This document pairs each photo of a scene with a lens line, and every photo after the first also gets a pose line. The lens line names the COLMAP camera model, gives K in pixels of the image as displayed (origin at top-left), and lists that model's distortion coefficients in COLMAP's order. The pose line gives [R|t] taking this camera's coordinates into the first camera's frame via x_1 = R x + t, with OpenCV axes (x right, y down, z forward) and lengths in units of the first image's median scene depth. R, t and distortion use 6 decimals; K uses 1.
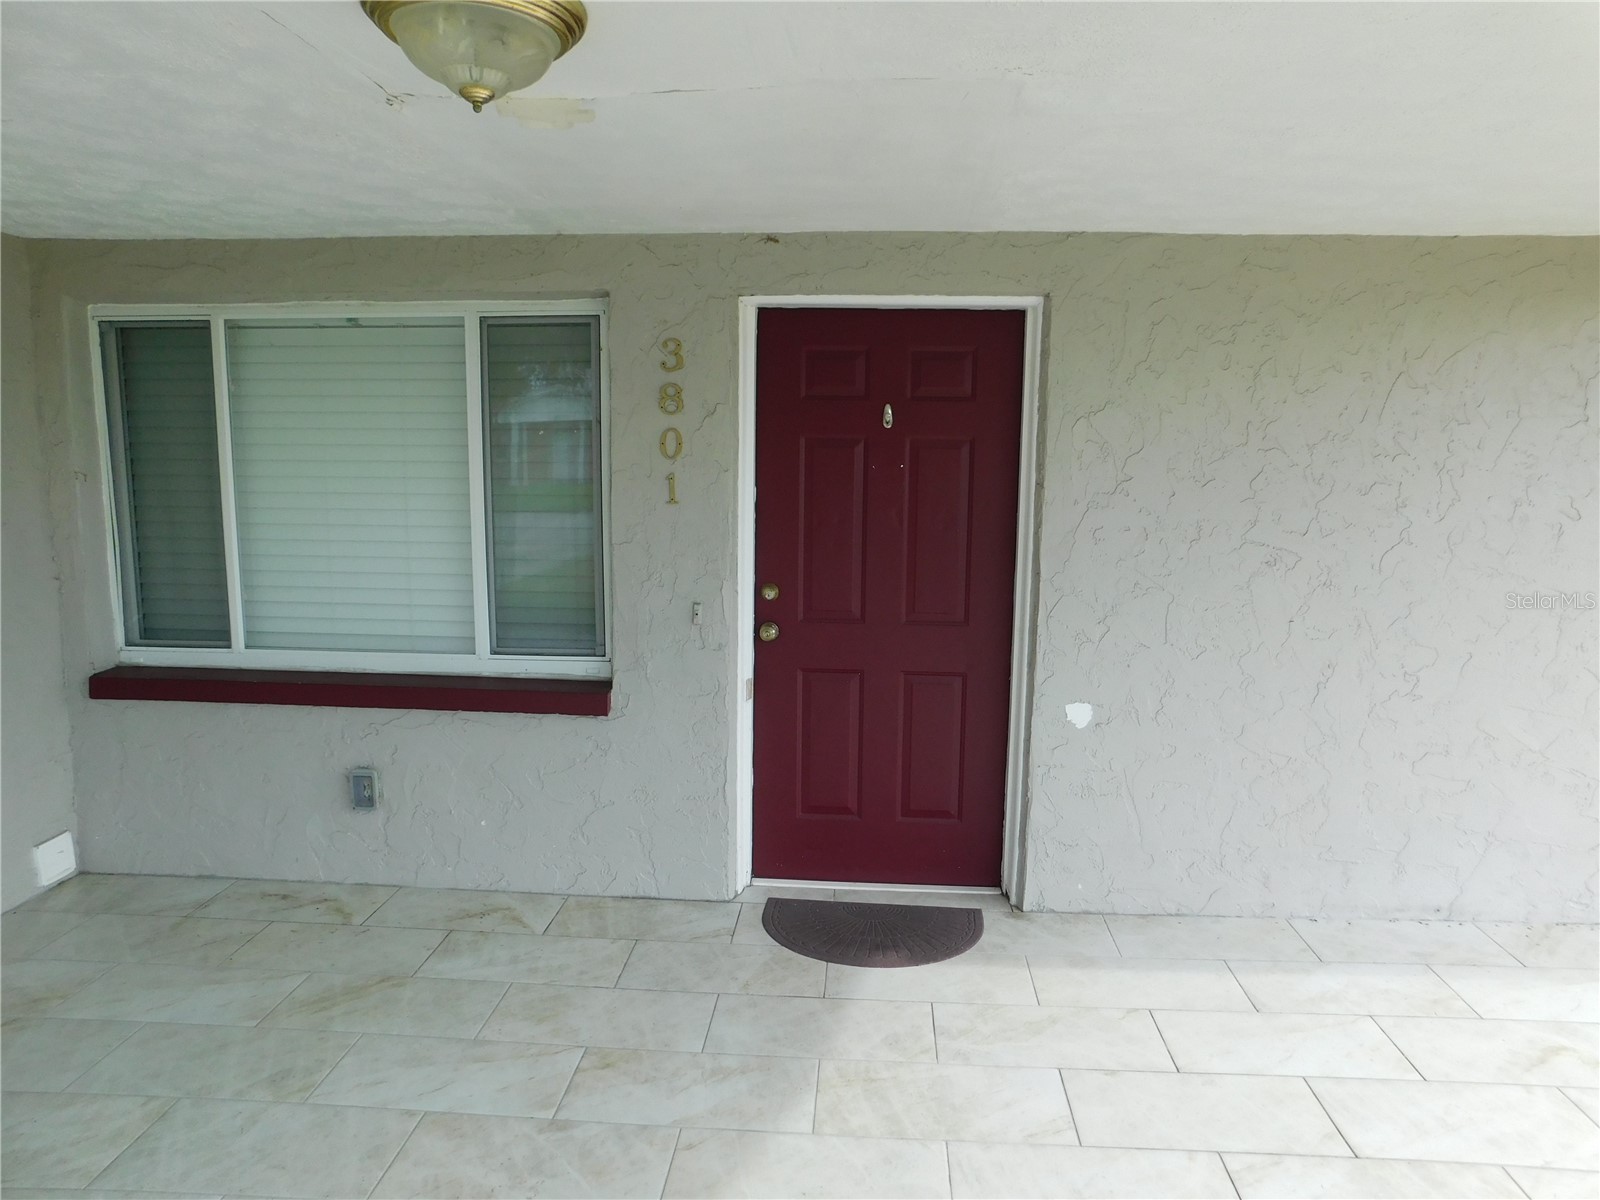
lens RADIAL K [[1049.1, 0, 800.0], [0, 1049.1, 600.0], [0, 0, 1]] dist [-0.077470, 0.058988]
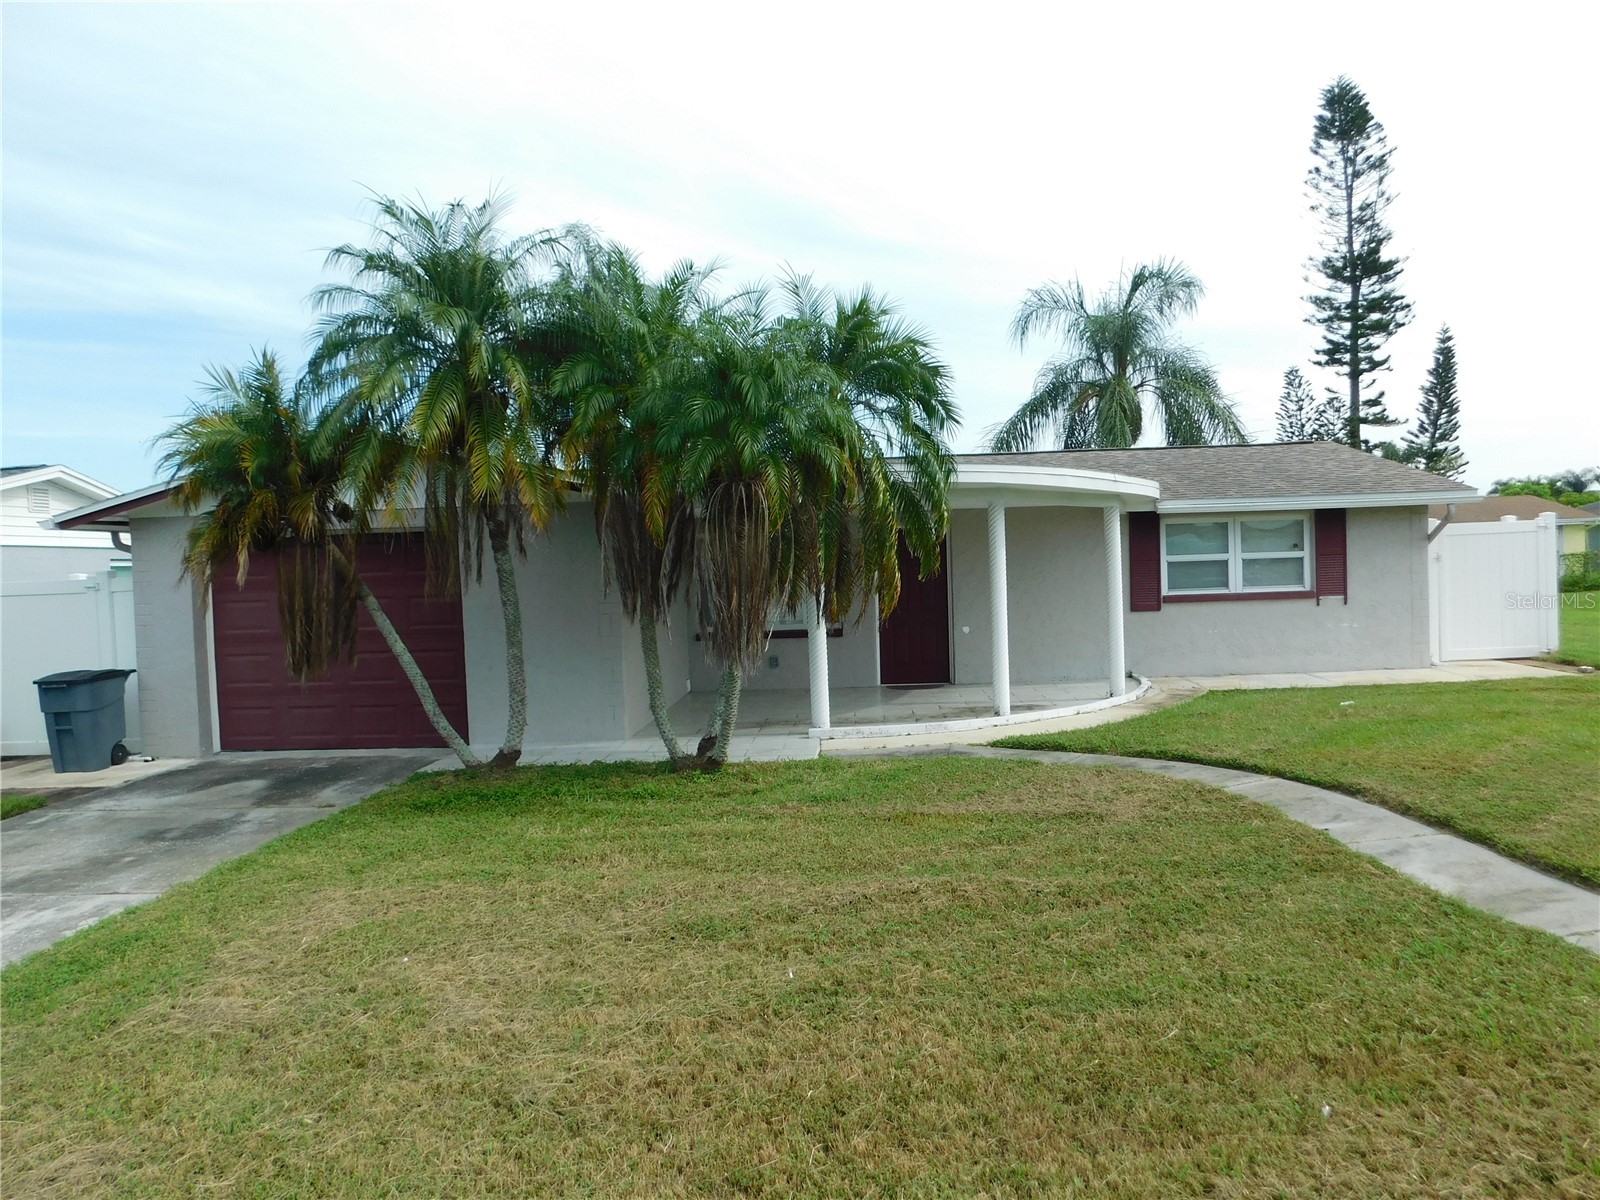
lens RADIAL K [[1049.1, 0, 800.0], [0, 1049.1, 600.0], [0, 0, 1]] dist [-0.077470, 0.058988]
pose [[0.998994, -0.044713, 0.003544, -0.337302], [0.044803, 0.991029, -0.125913, 0.439162], [0.002118, 0.125945, 0.992035, -2.720245]]
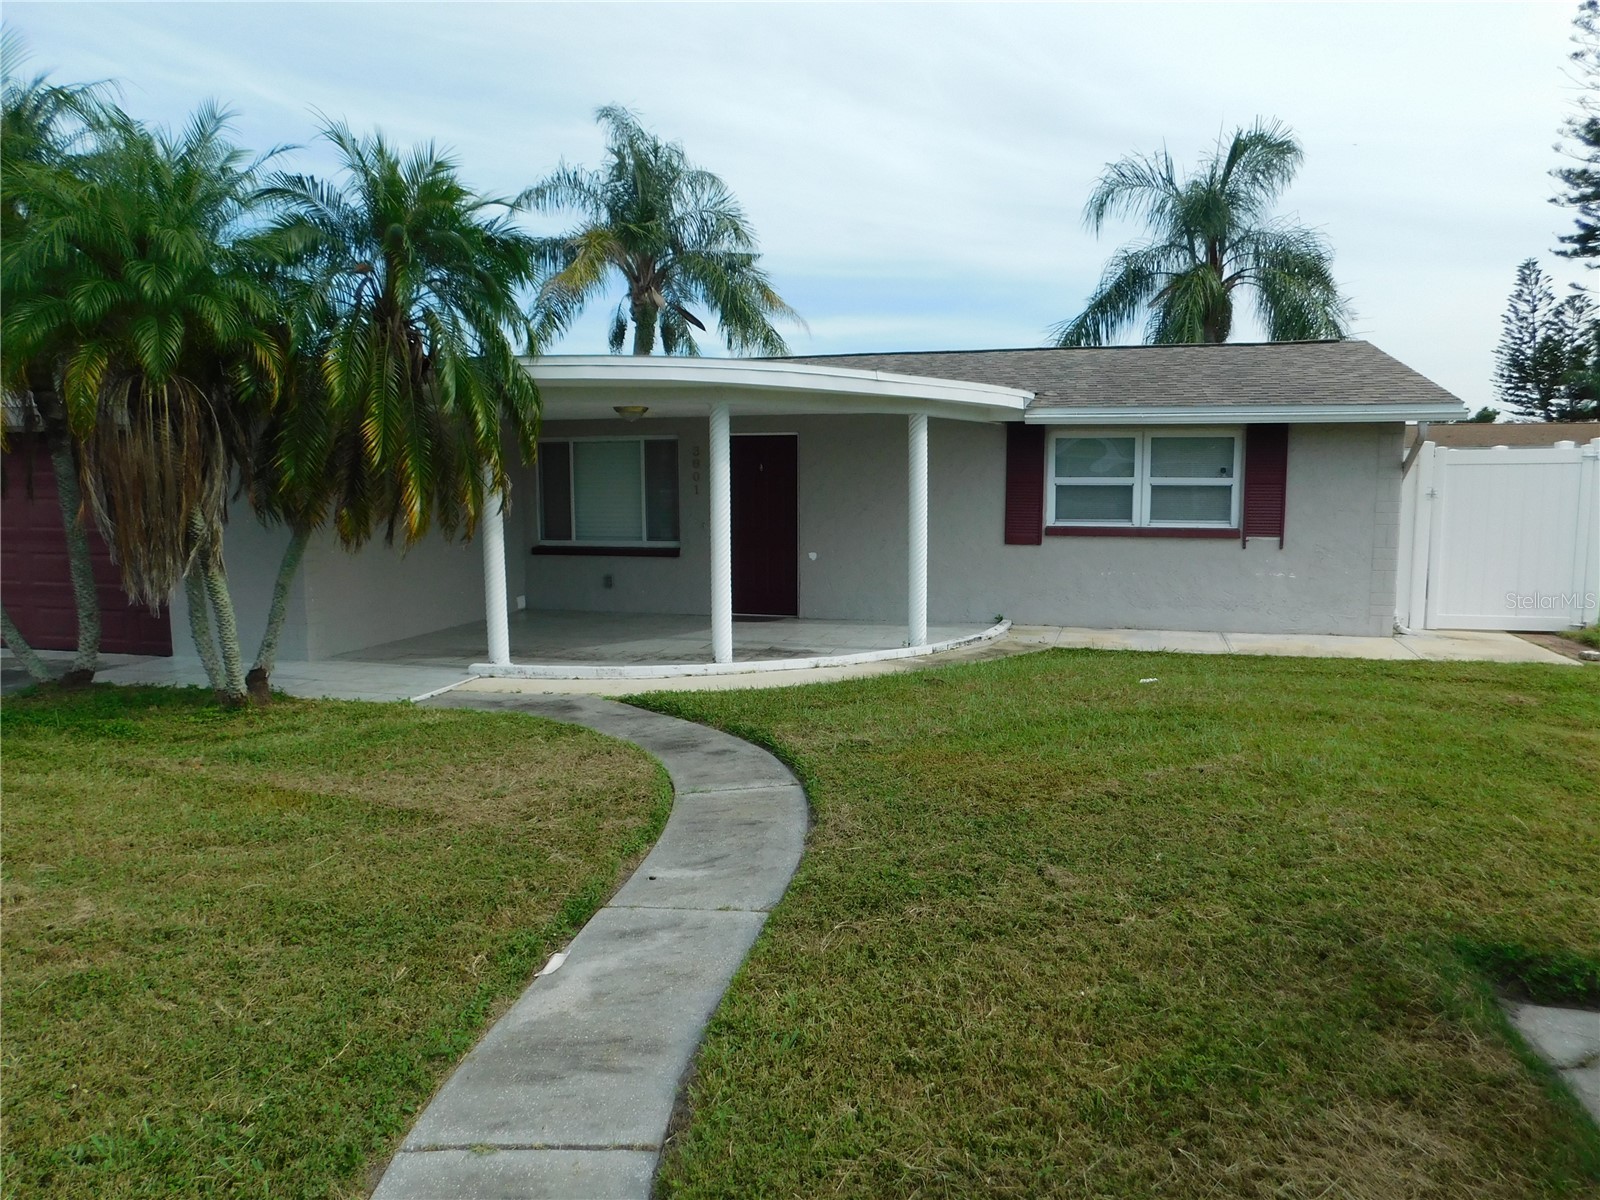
lens RADIAL K [[1049.1, 0, 800.0], [0, 1049.1, 600.0], [0, 0, 1]] dist [-0.077470, 0.058988]
pose [[0.977570, 0.012288, -0.210250, 0.887401], [-0.021326, 0.998941, -0.040771, 0.368022], [0.209526, 0.044340, 0.976797, -2.155146]]
